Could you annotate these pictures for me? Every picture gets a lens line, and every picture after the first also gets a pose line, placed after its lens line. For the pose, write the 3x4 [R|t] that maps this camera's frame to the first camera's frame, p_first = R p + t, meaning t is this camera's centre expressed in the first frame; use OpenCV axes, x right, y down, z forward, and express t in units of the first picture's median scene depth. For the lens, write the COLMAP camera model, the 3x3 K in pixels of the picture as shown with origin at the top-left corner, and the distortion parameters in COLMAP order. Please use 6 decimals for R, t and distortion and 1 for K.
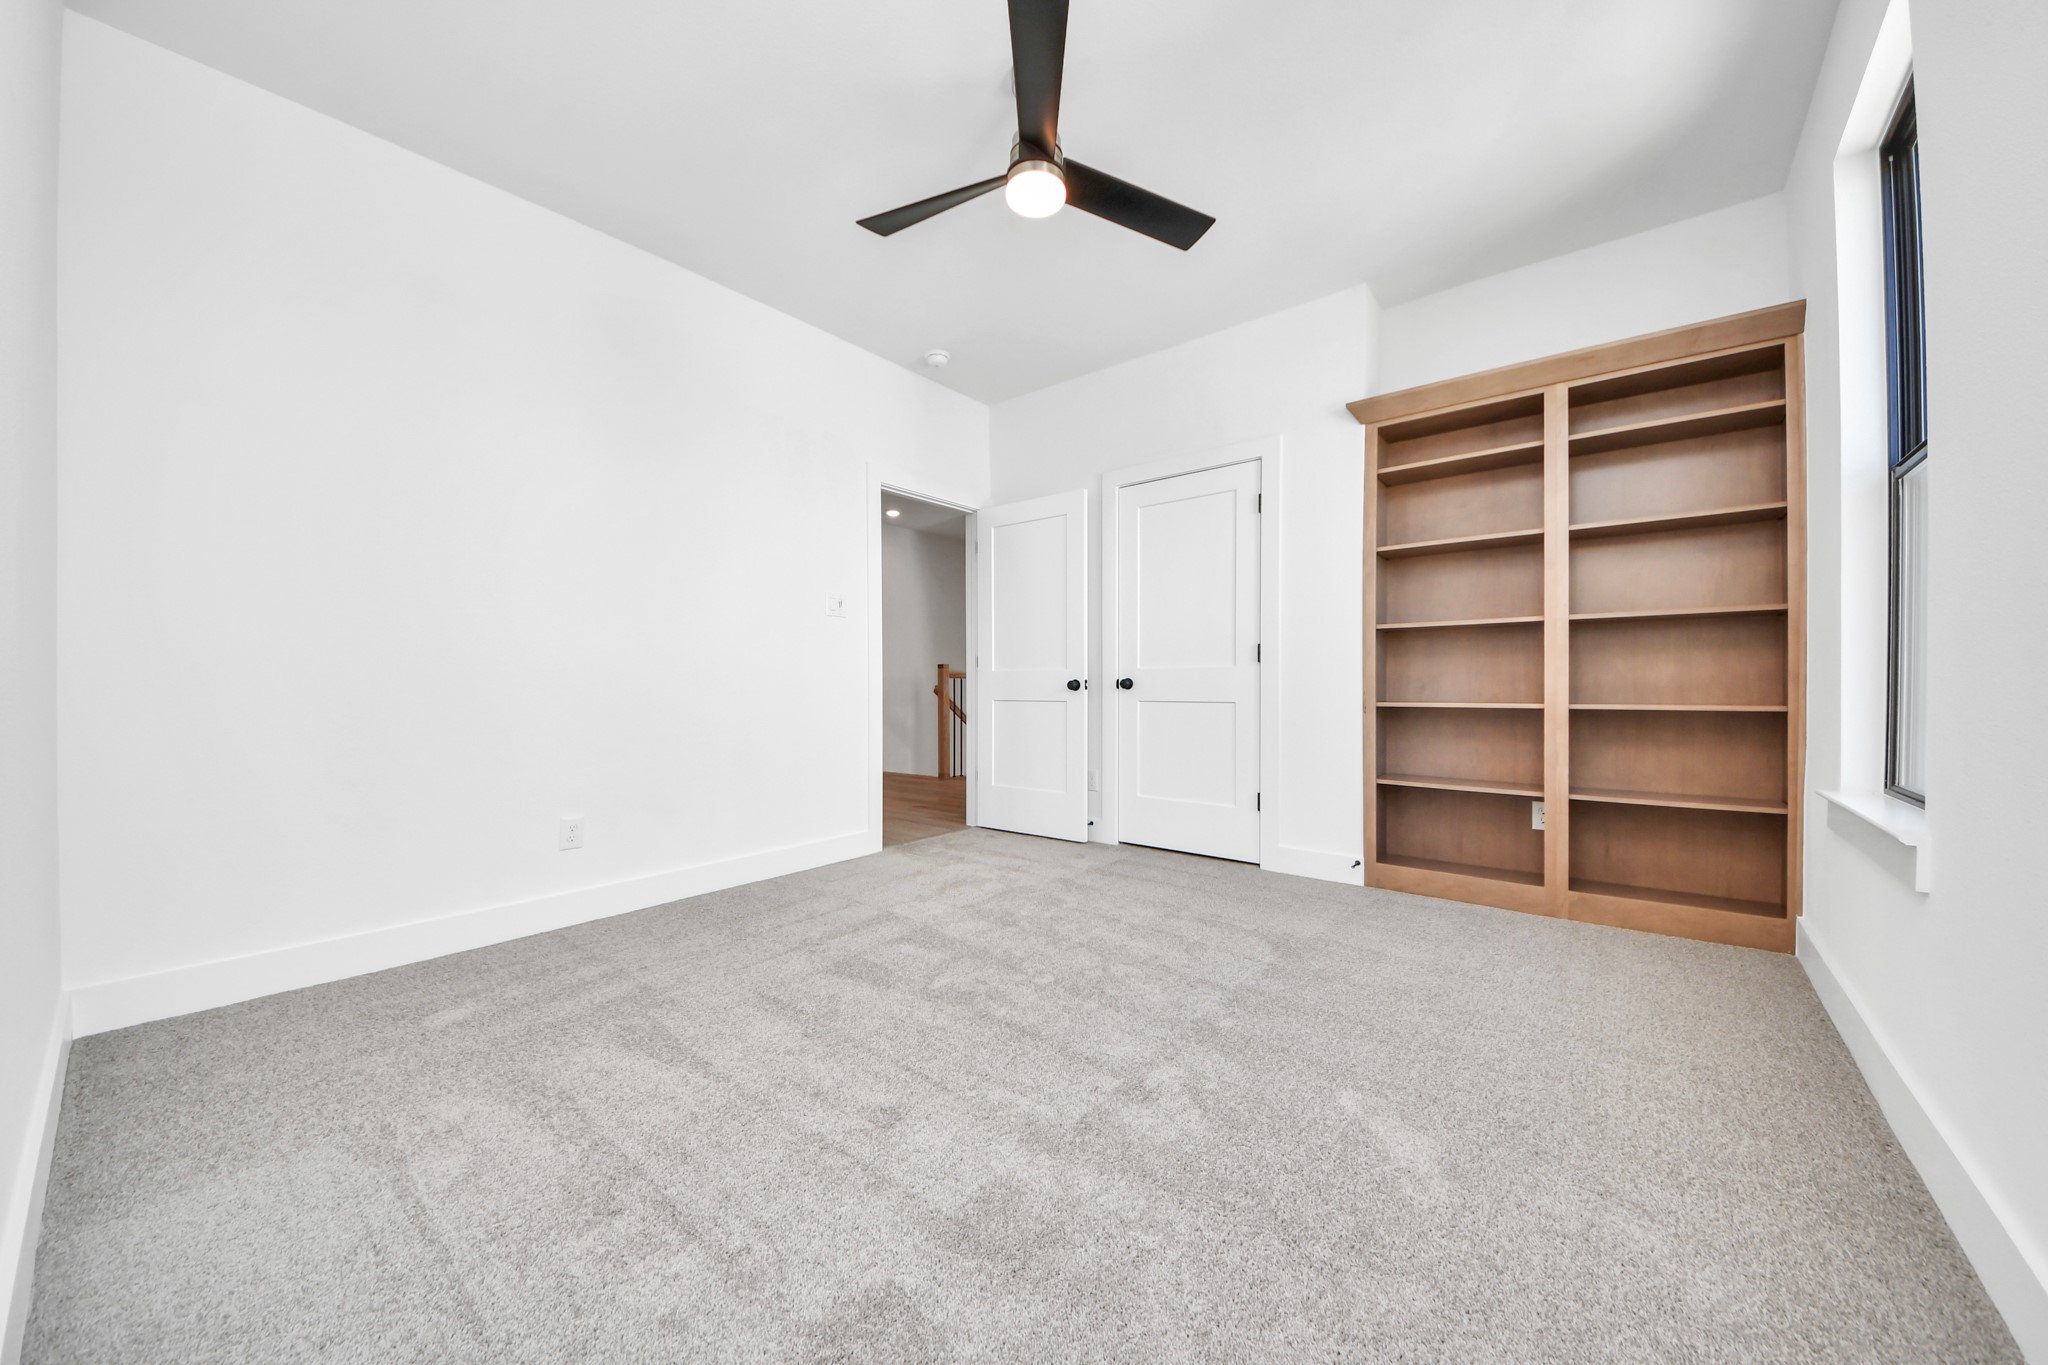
lens RADIAL K [[723.8, 0, 1024.0], [0, 723.8, 682.5], [0, 0, 1]] dist [-0.000132, -0.000021]
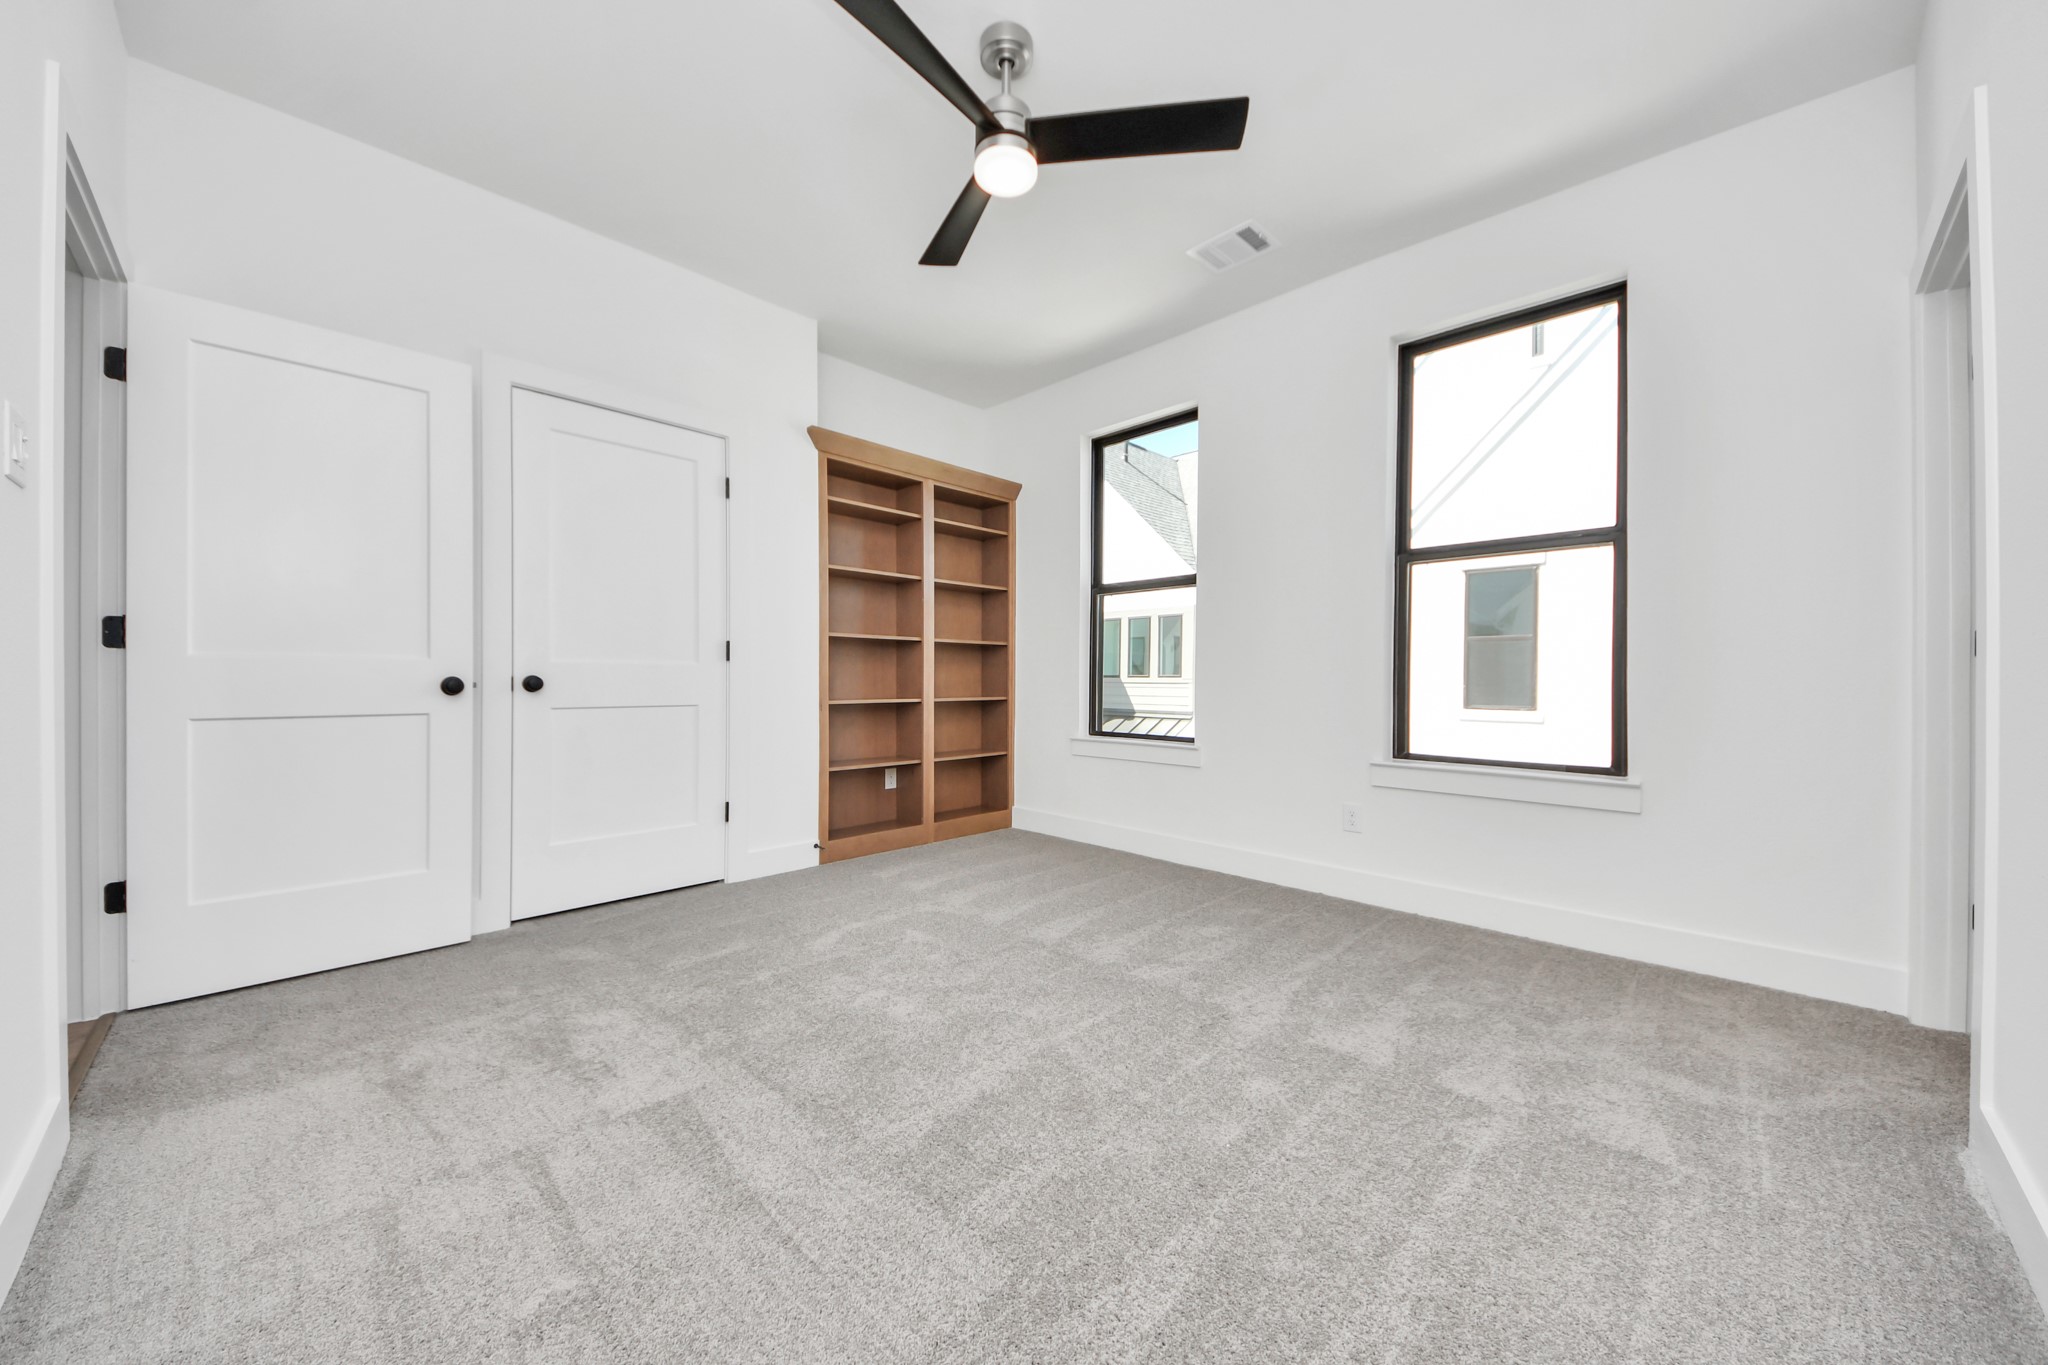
lens RADIAL K [[742.6, 0, 1024.0], [0, 742.6, 682.5], [0, 0, 1]] dist [0.000280, 0.000006]
pose [[0.074941, -0.005854, 0.997171, -0.649624], [-0.015763, 0.999851, 0.007054, -0.014314], [-0.997063, -0.016247, 0.074837, 0.605052]]
